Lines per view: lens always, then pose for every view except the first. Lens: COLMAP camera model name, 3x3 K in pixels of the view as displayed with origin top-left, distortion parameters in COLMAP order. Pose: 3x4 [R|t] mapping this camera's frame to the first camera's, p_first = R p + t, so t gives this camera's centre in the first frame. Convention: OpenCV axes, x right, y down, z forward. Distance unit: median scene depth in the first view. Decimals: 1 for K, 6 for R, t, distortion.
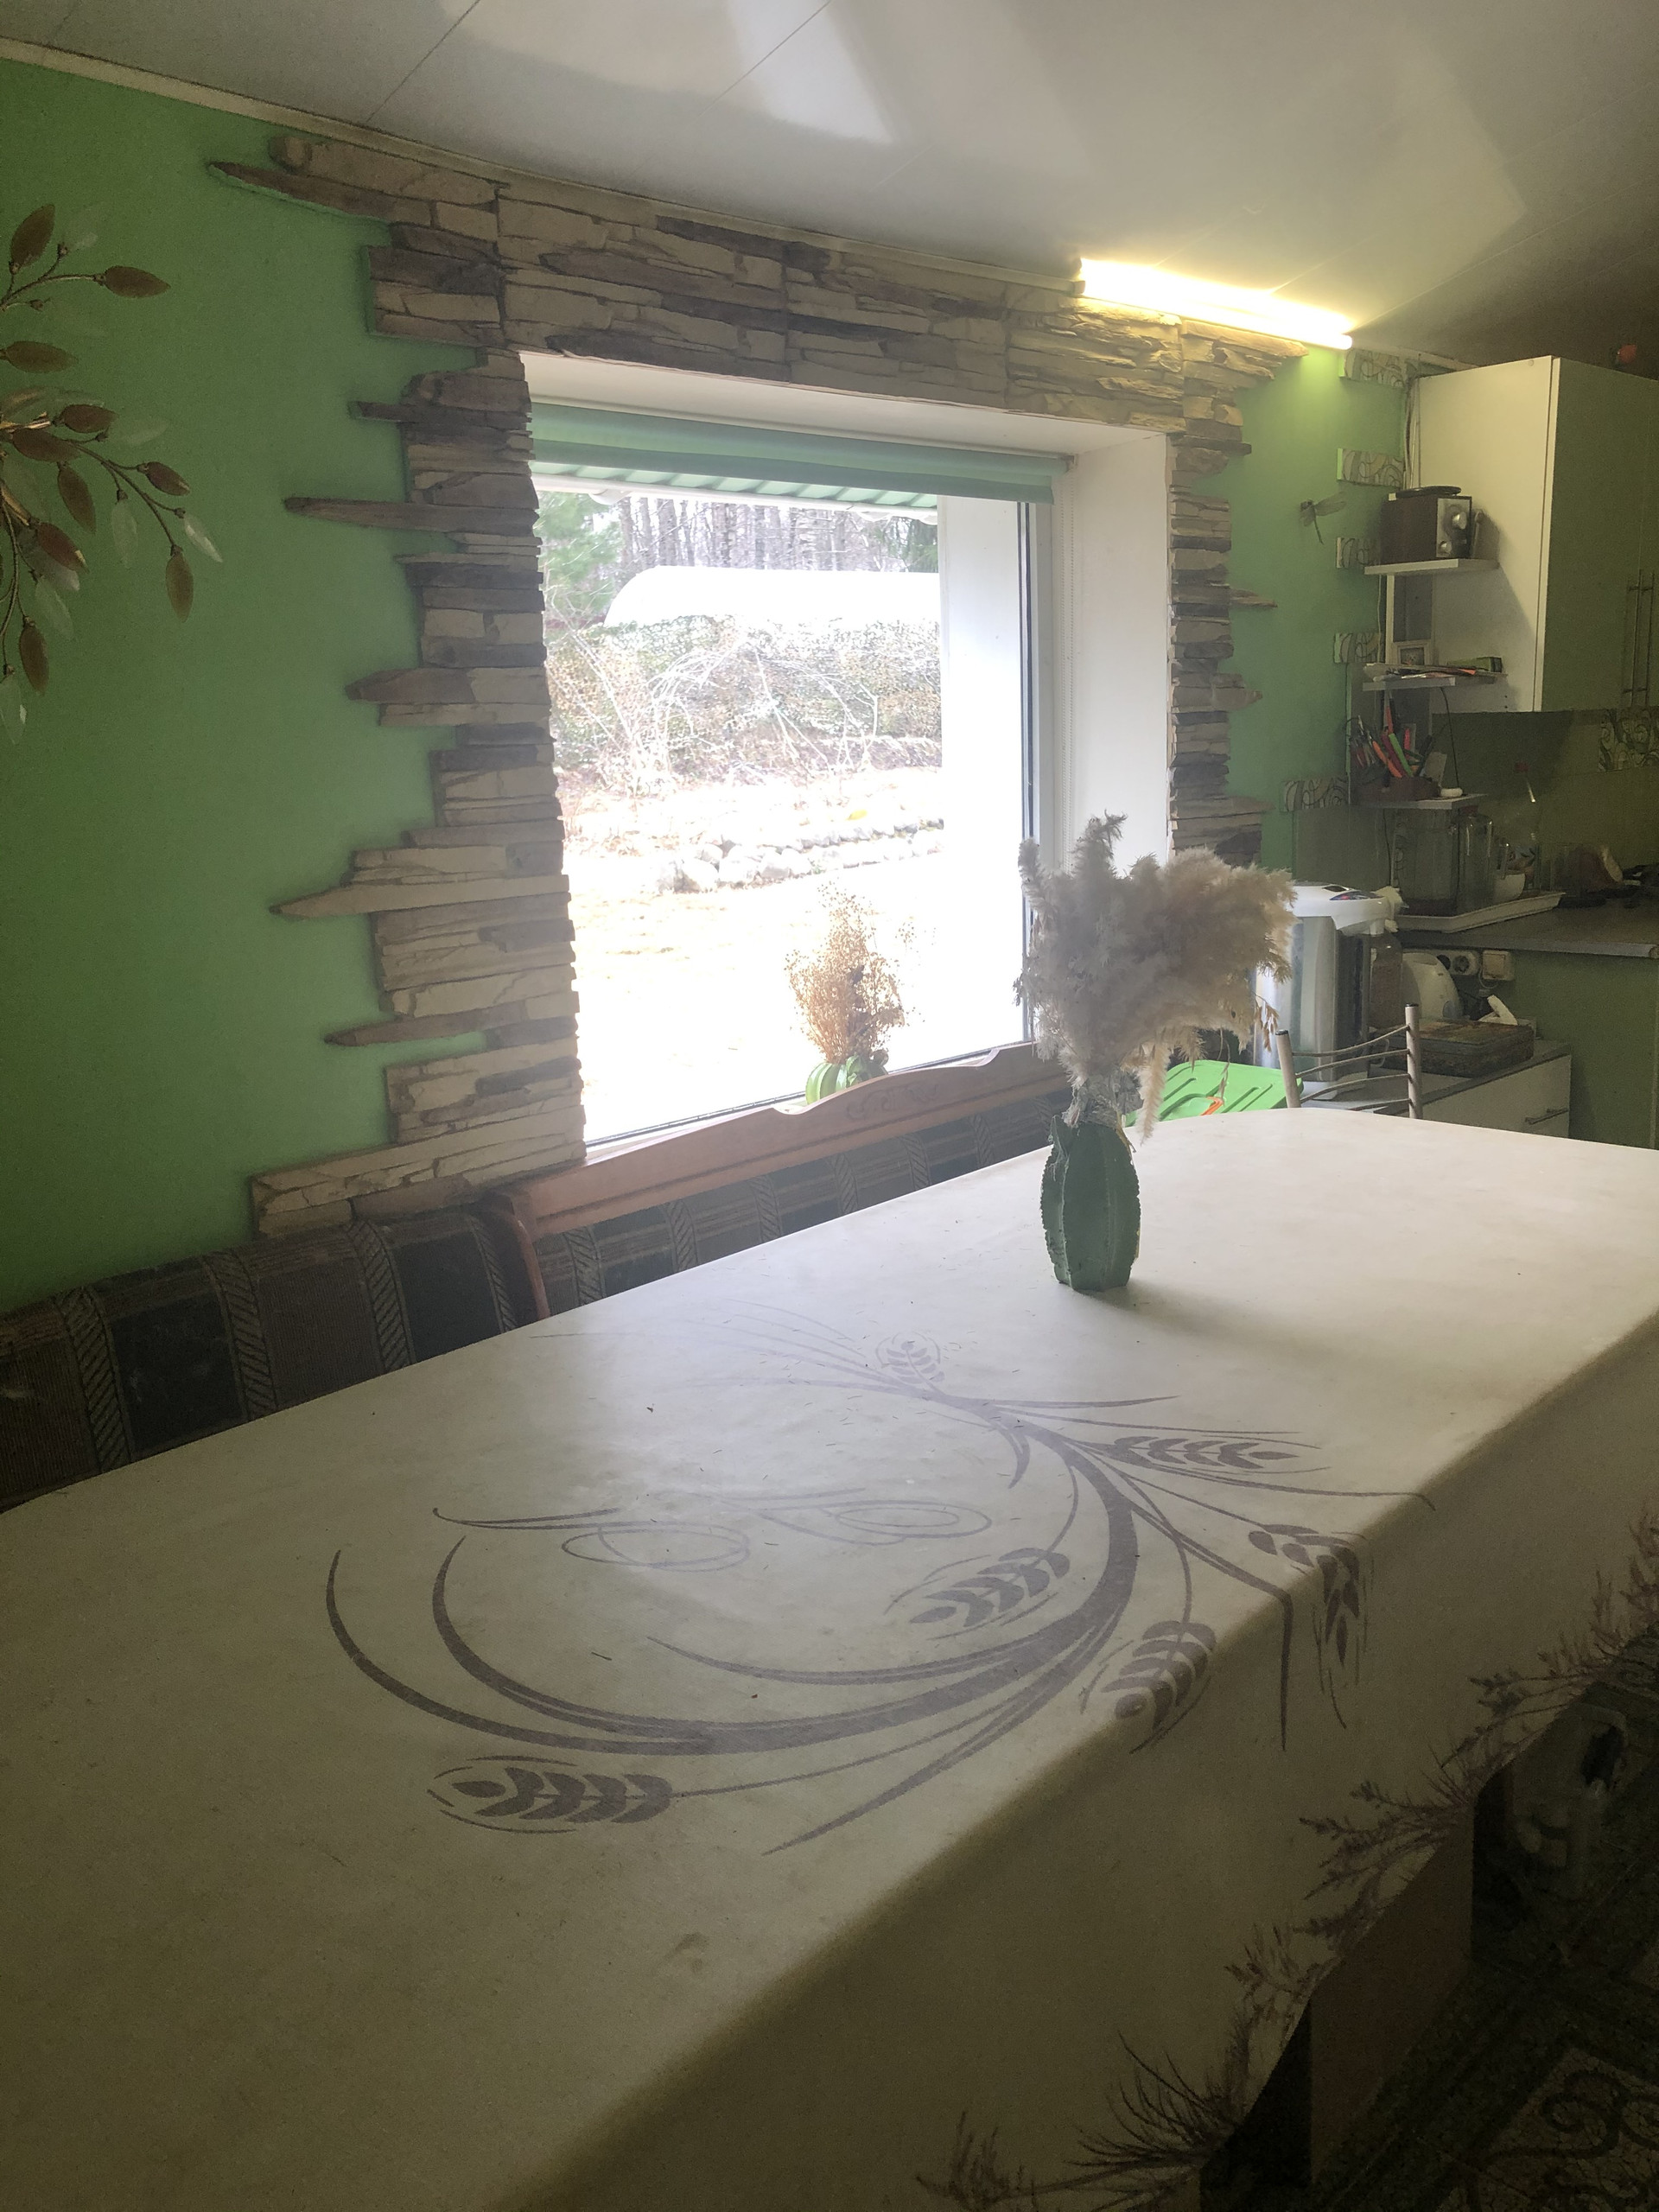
lens RADIAL K [[1802.4, 0, 827.2], [0, 1802.4, 1067.3], [0, 0, 1]] dist [0.023652, 0.001624]
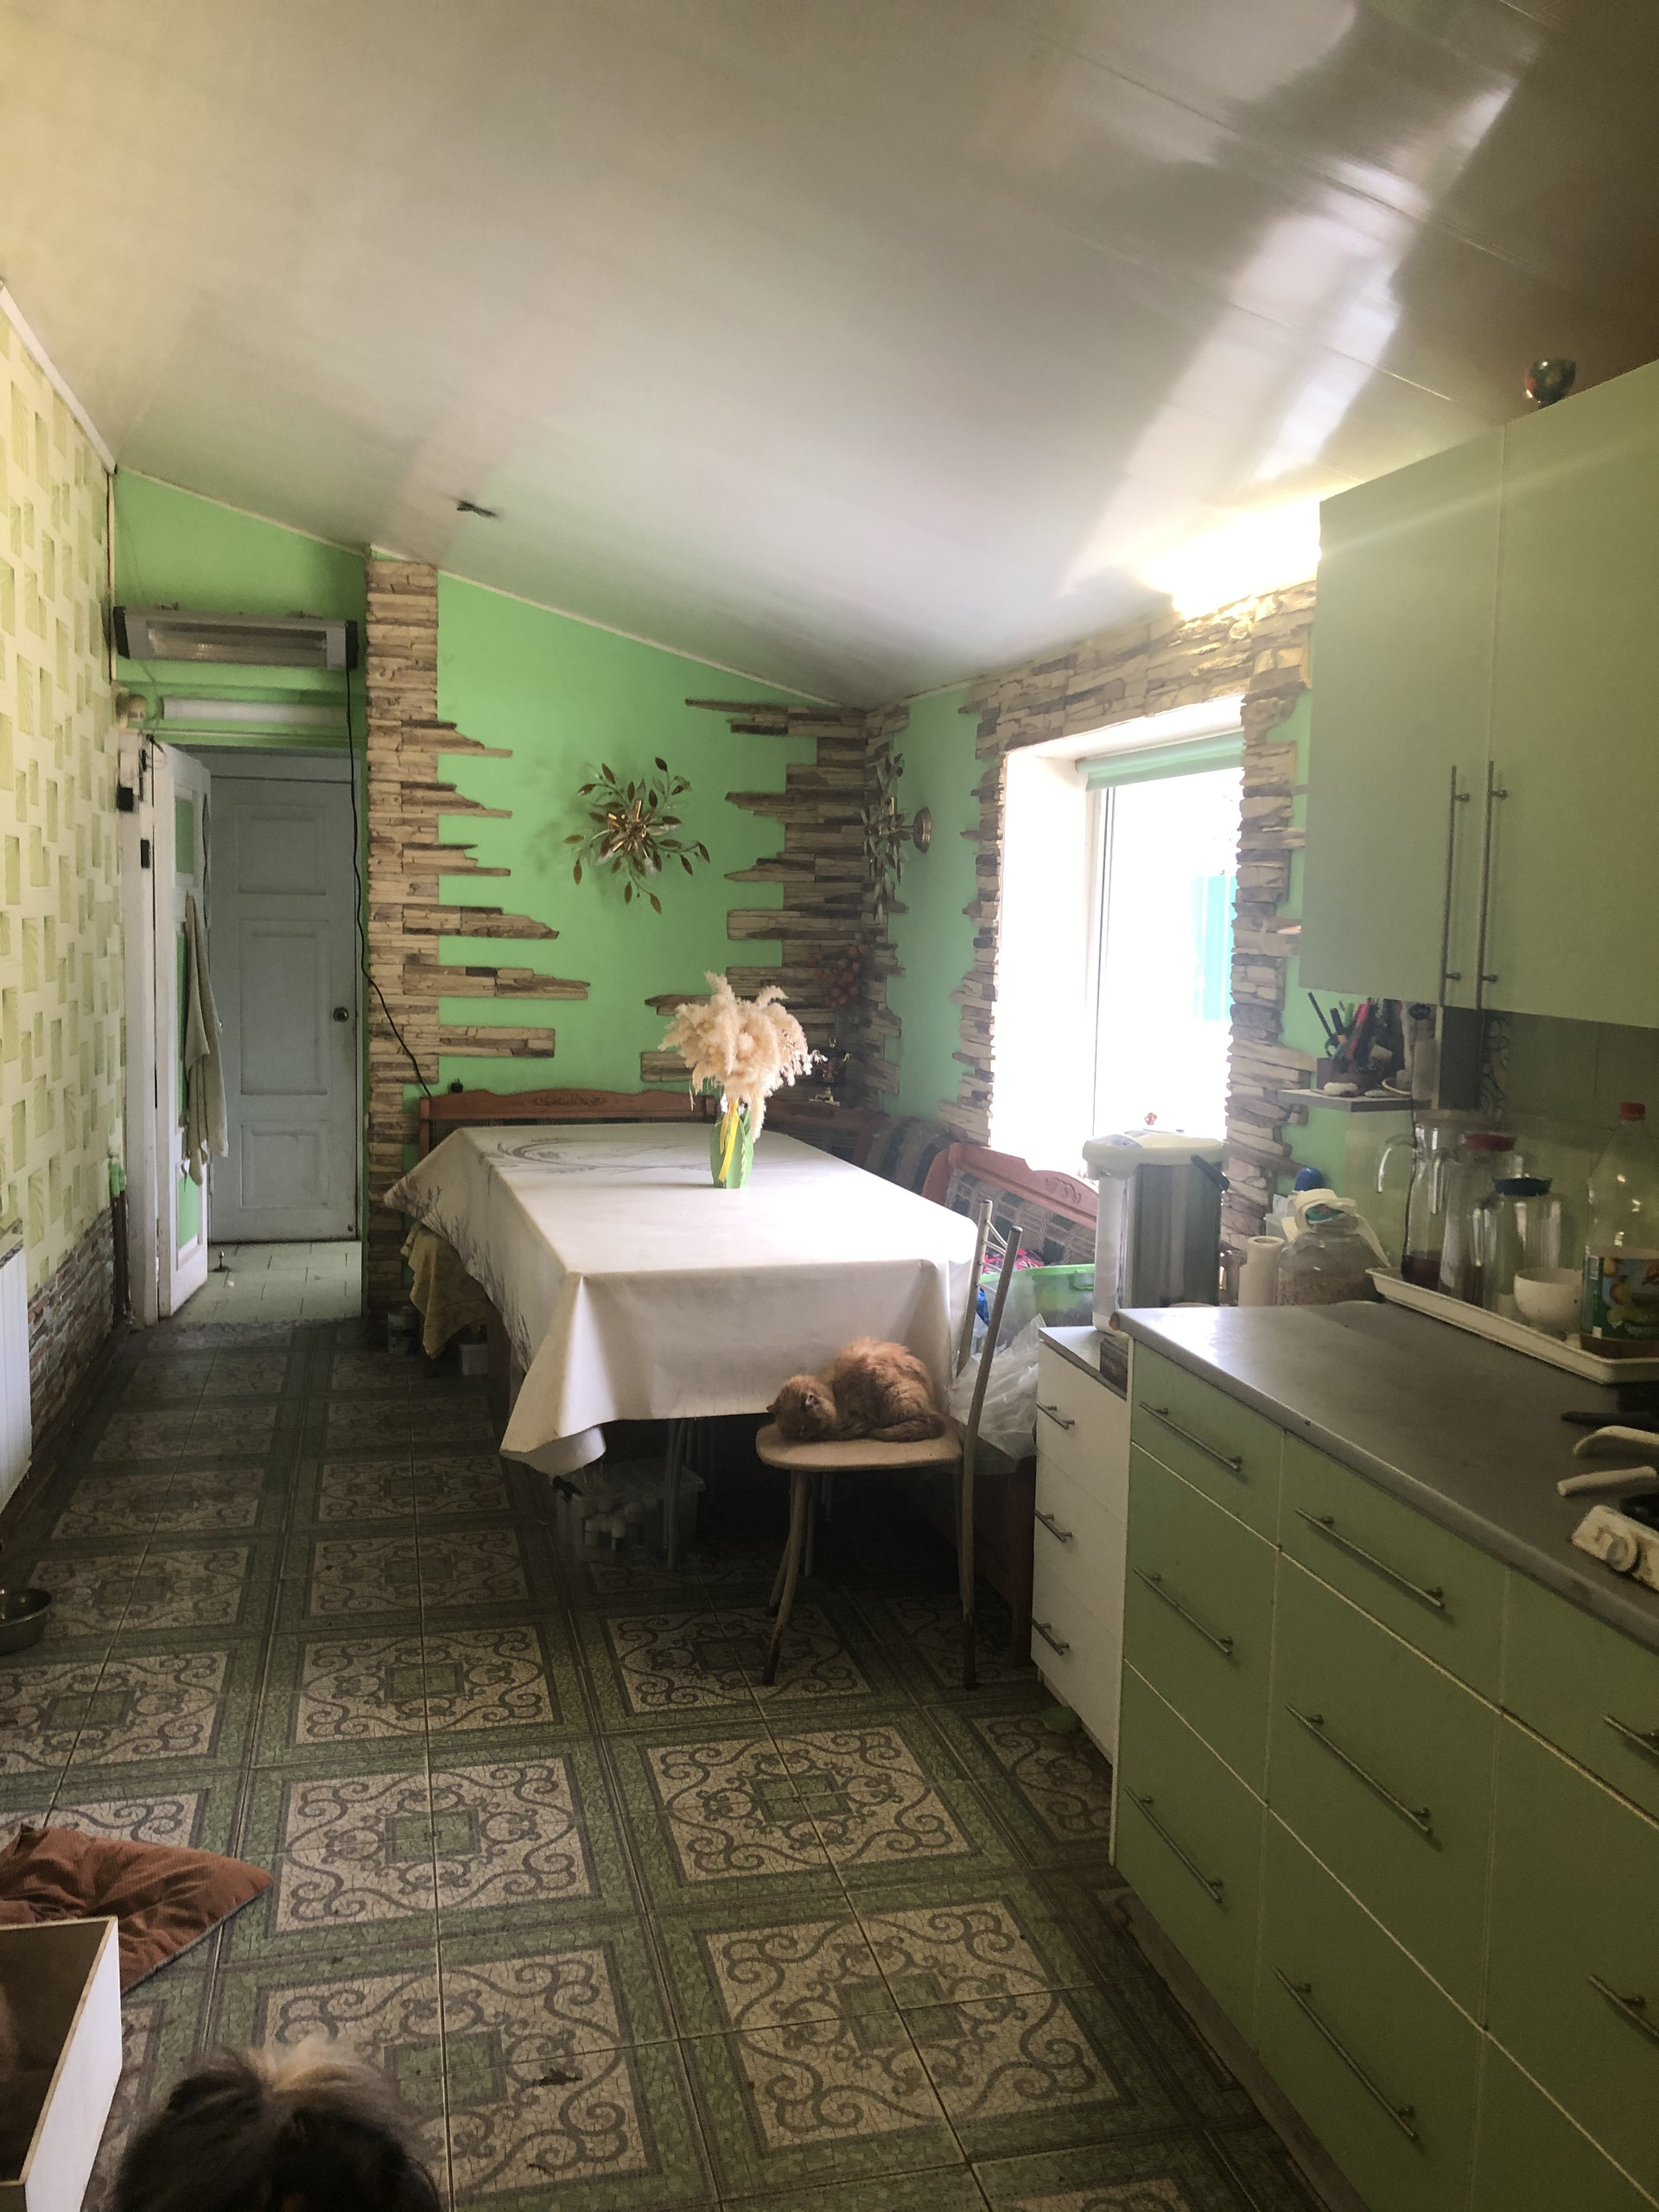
lens RADIAL K [[1819.1, 0, 801.3], [0, 1819.1, 1110.5], [0, 0, 1]] dist [0.006506, -0.003265]
pose [[-0.525126, 0.109156, -0.843995, 1.408139], [-0.174668, 0.956803, 0.232422, -0.358591], [0.832907, 0.269470, -0.483376, 1.533312]]
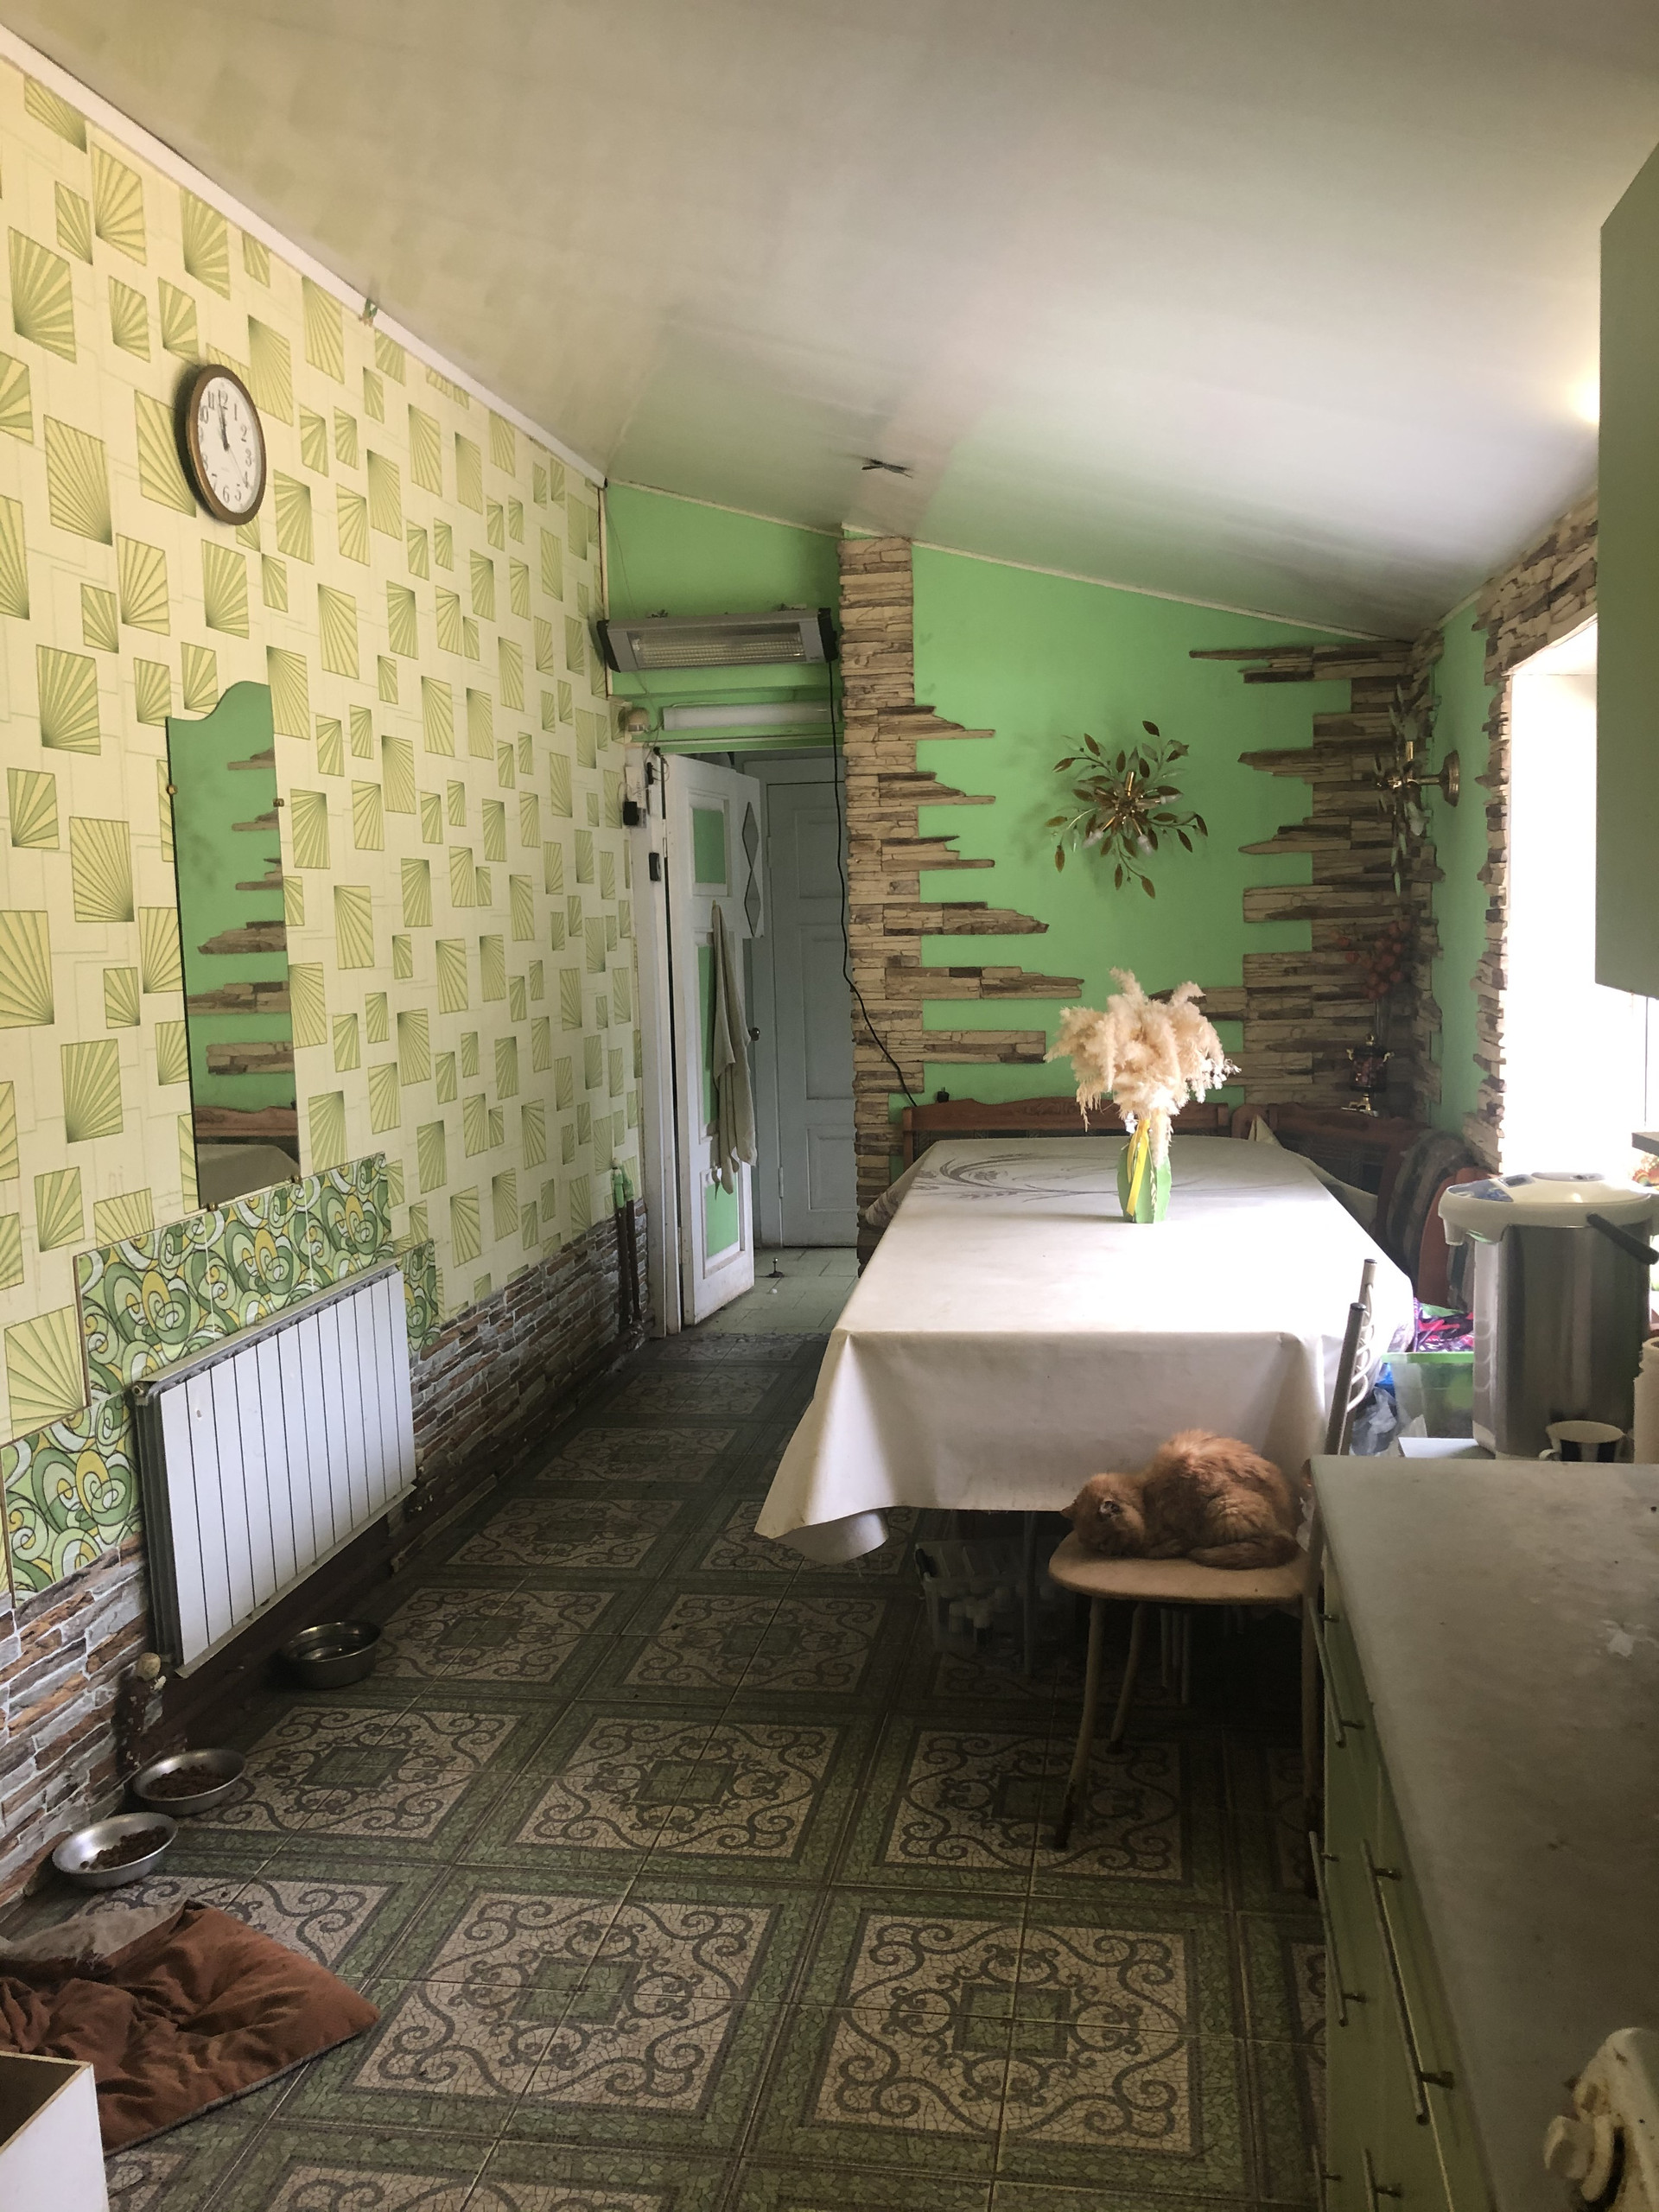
lens RADIAL K [[1799.8, 0, 790.2], [0, 1799.8, 1132.3], [0, 0, 1]] dist [0.006759, 0.007296]
pose [[-0.824514, 0.130232, -0.550651, 1.054610], [-0.052179, 0.951508, 0.303167, -0.369532], [0.563430, 0.278698, -0.777736, 1.604729]]
